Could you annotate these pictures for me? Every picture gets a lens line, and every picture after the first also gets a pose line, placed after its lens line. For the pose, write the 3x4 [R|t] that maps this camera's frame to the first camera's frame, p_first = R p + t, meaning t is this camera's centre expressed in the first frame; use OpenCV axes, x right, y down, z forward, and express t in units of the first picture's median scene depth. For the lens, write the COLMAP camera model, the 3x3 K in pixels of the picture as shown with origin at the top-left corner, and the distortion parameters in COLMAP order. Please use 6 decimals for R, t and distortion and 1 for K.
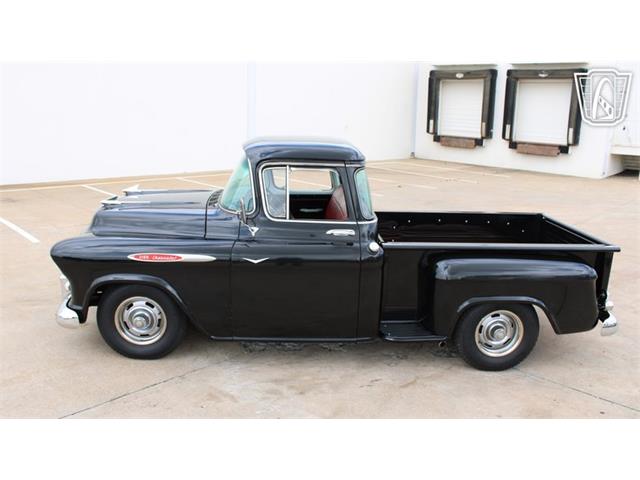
lens RADIAL K [[526.7, 0, 320.0], [0, 526.7, 240.0], [0, 0, 1]] dist [-0.140423, 0.109346]
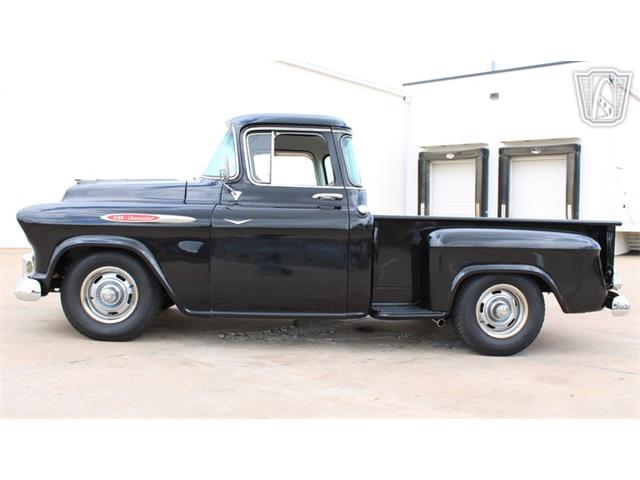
lens RADIAL K [[578.2, 0, 320.0], [0, 578.2, 240.0], [0, 0, 1]] dist [-0.130859, 0.097178]
pose [[0.999601, -0.004769, 0.027832, -0.003994], [0.010470, 0.977976, -0.208453, 0.268937], [-0.026225, 0.208661, 0.977636, -0.007001]]
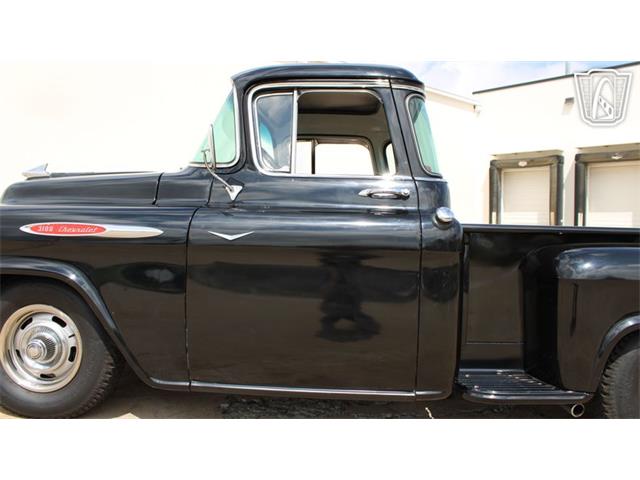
lens RADIAL K [[526.7, 0, 320.0], [0, 526.7, 240.0], [0, 0, 1]] dist [-0.140423, 0.109346]
pose [[0.994219, -0.001783, -0.107356, 0.029924], [-0.022051, 0.975159, -0.220405, 0.153599], [0.105082, 0.221498, 0.969483, 0.438738]]
